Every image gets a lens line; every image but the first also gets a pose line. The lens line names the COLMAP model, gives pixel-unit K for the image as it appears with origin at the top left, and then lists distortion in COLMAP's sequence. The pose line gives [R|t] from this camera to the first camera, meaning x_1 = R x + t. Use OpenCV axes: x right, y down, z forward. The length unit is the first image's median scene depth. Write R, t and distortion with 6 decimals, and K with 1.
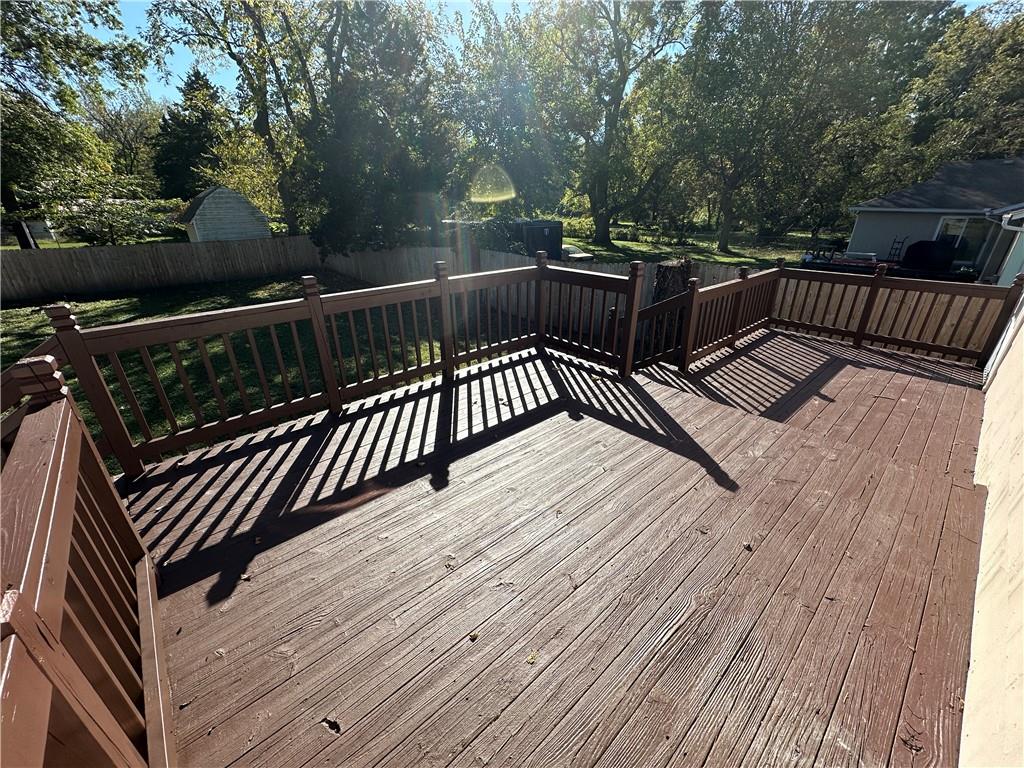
lens RADIAL K [[407.9, 0, 510.1], [0, 407.9, 385.4], [0, 0, 1]] dist [-0.002062, 0.000449]
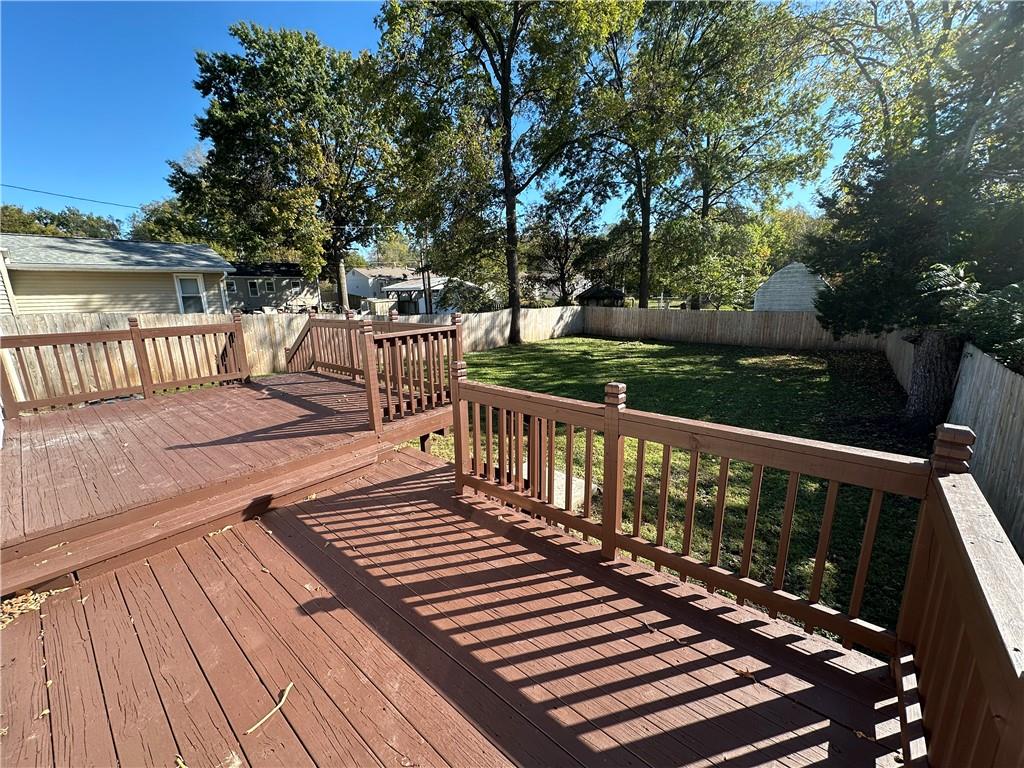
lens RADIAL K [[407.9, 0, 510.1], [0, 407.9, 385.4], [0, 0, 1]] dist [-0.002062, 0.000449]
pose [[0.132005, 0.231418, -0.963857, 0.082551], [-0.381718, 0.909245, 0.166028, -0.067281], [0.914804, 0.346005, 0.208361, 0.158292]]
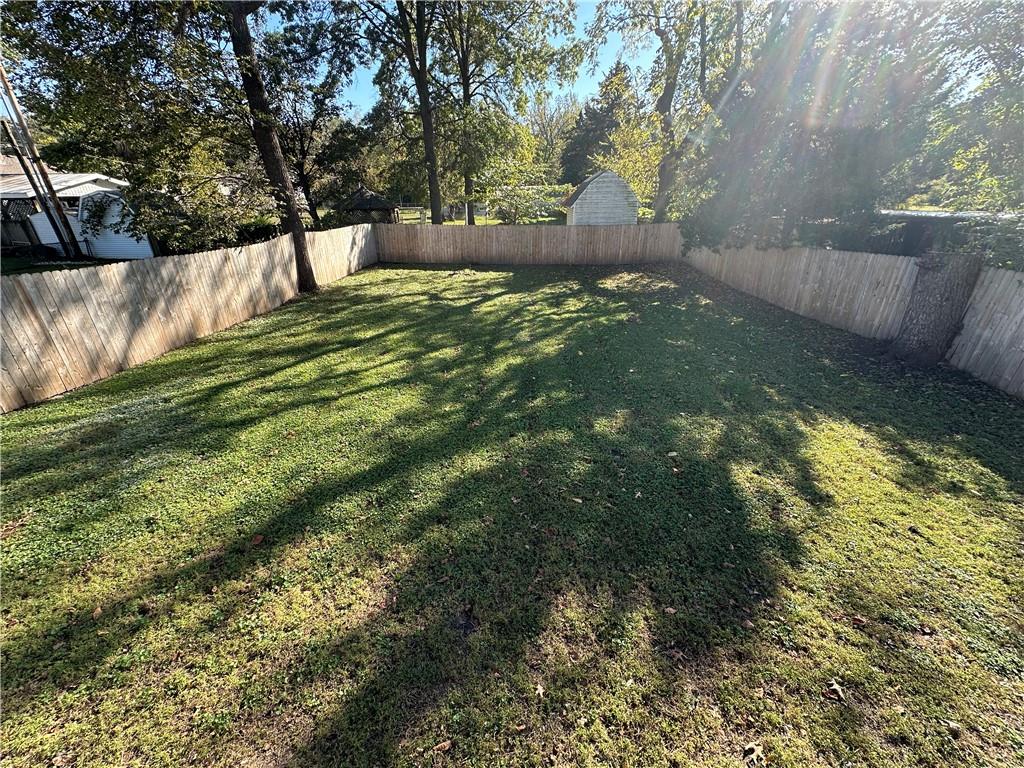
lens RADIAL K [[407.8, 0, 510.6], [0, 407.8, 384.5], [0, 0, 1]] dist [0.000200, 0.000067]
pose [[0.717095, 0.294197, -0.631841, -0.082370], [-0.276322, 0.952262, 0.129784, -0.047016], [0.639860, 0.081524, 0.764155, 0.112817]]
